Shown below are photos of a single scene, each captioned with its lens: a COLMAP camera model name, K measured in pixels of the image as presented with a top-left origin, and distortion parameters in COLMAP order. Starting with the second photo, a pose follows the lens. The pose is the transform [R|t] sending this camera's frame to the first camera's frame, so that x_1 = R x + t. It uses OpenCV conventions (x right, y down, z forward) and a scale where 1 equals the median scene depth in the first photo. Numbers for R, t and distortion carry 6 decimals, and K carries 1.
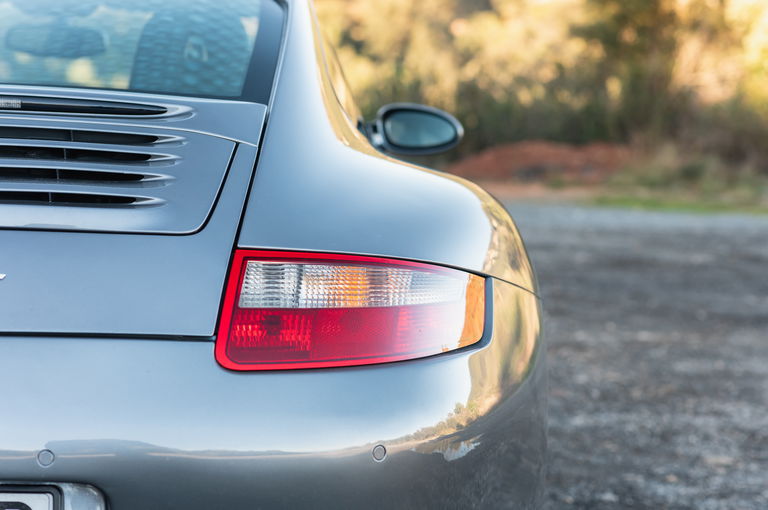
lens RADIAL K [[1868.7, 0, 384.0], [0, 1868.7, 255.0], [0, 0, 1]] dist [-0.054645, -0.676005]
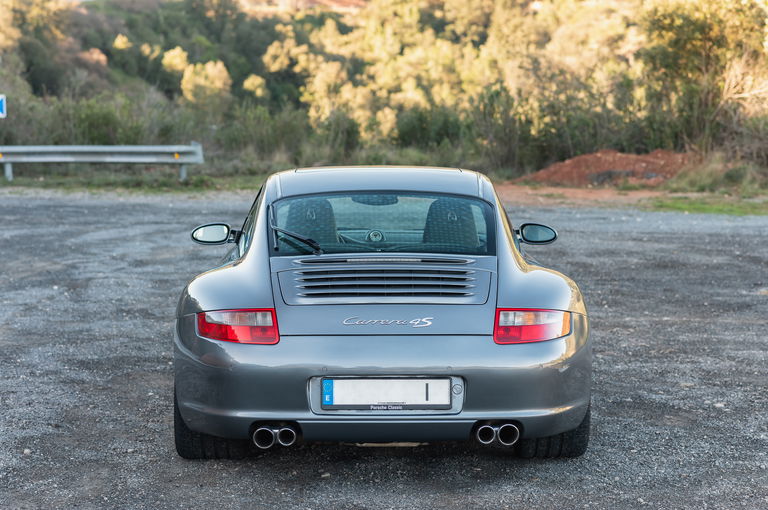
lens RADIAL K [[1868.7, 0, 384.0], [0, 1868.7, 255.0], [0, 0, 1]] dist [-0.054645, -0.676005]
pose [[0.998863, -0.019482, -0.043518, -0.049802], [0.020153, 0.999684, 0.015042, -0.057920], [0.043211, -0.015902, 0.998939, -0.893658]]
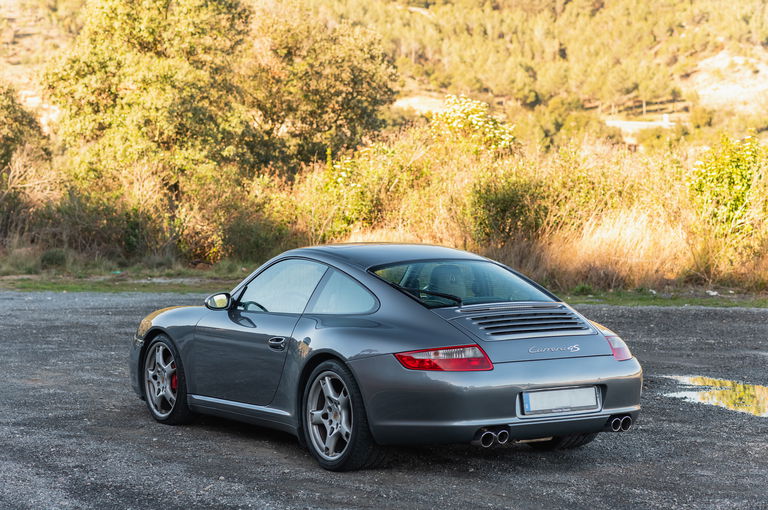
lens RADIAL K [[1868.7, 0, 384.0], [0, 1868.7, 255.0], [0, 0, 1]] dist [-0.054645, -0.676005]
pose [[0.867390, -0.046785, 0.495424, -1.088780], [0.059479, 0.998181, -0.009874, -0.073221], [-0.494061, 0.038032, 0.868595, -1.072649]]
